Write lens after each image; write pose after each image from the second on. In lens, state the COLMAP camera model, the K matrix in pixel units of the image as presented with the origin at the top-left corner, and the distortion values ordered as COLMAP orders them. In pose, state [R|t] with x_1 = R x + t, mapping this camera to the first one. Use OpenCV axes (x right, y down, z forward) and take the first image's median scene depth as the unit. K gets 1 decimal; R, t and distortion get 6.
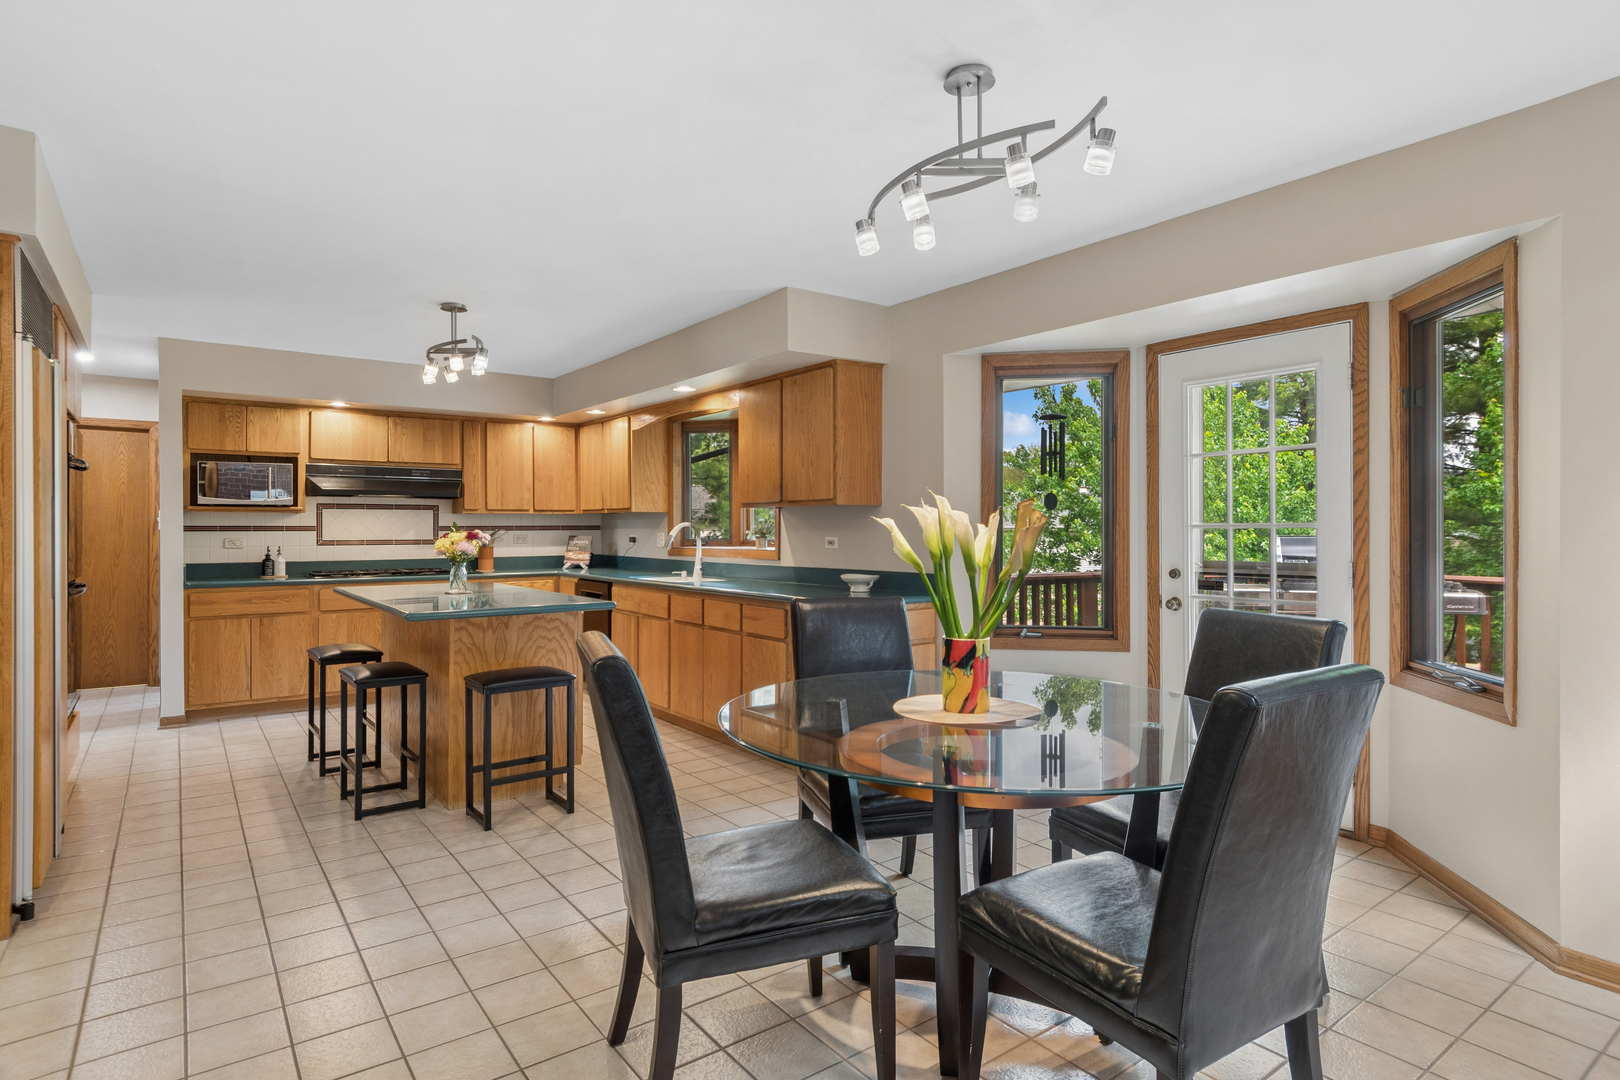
lens RADIAL K [[850.8, 0, 809.9], [0, 850.8, 532.7], [0, 0, 1]] dist [0.011613, 0.000829]
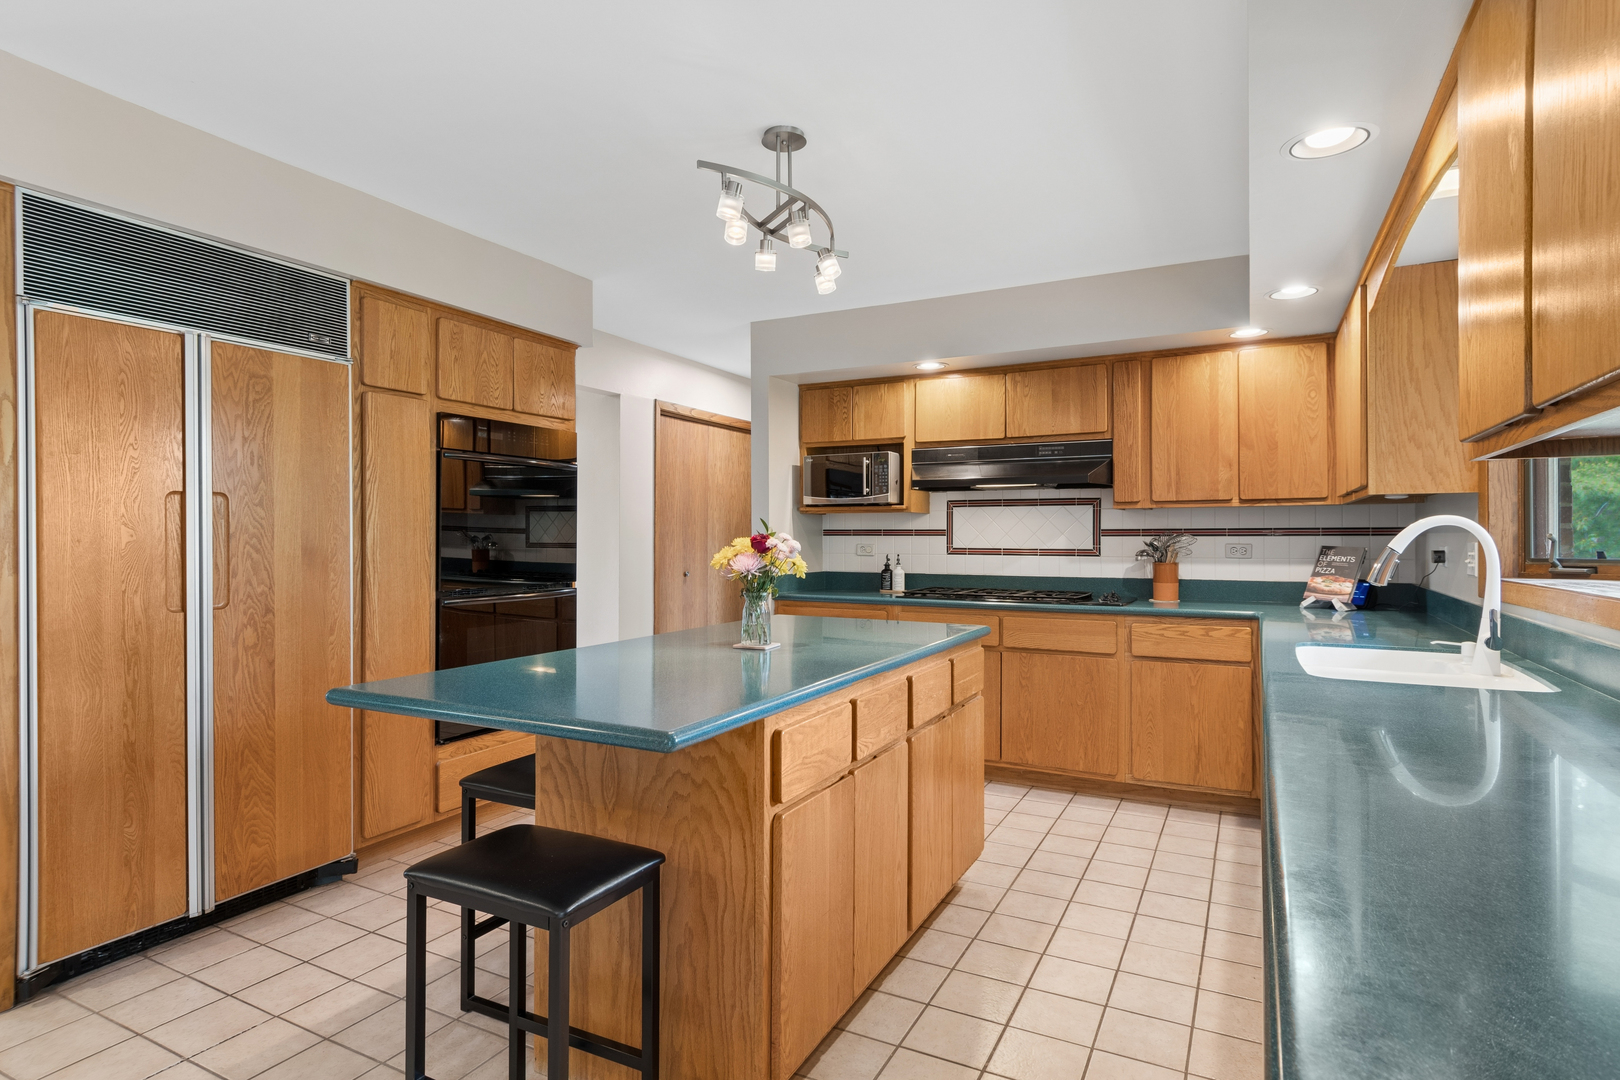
lens RADIAL K [[850.8, 0, 804.6], [0, 850.8, 535.0], [0, 0, 1]] dist [0.011613, 0.000829]
pose [[0.430455, 0.001440, -0.902611, 0.069261], [-0.006220, 0.999980, -0.001372, -0.000787], [0.902590, 0.006205, 0.430456, 0.547035]]
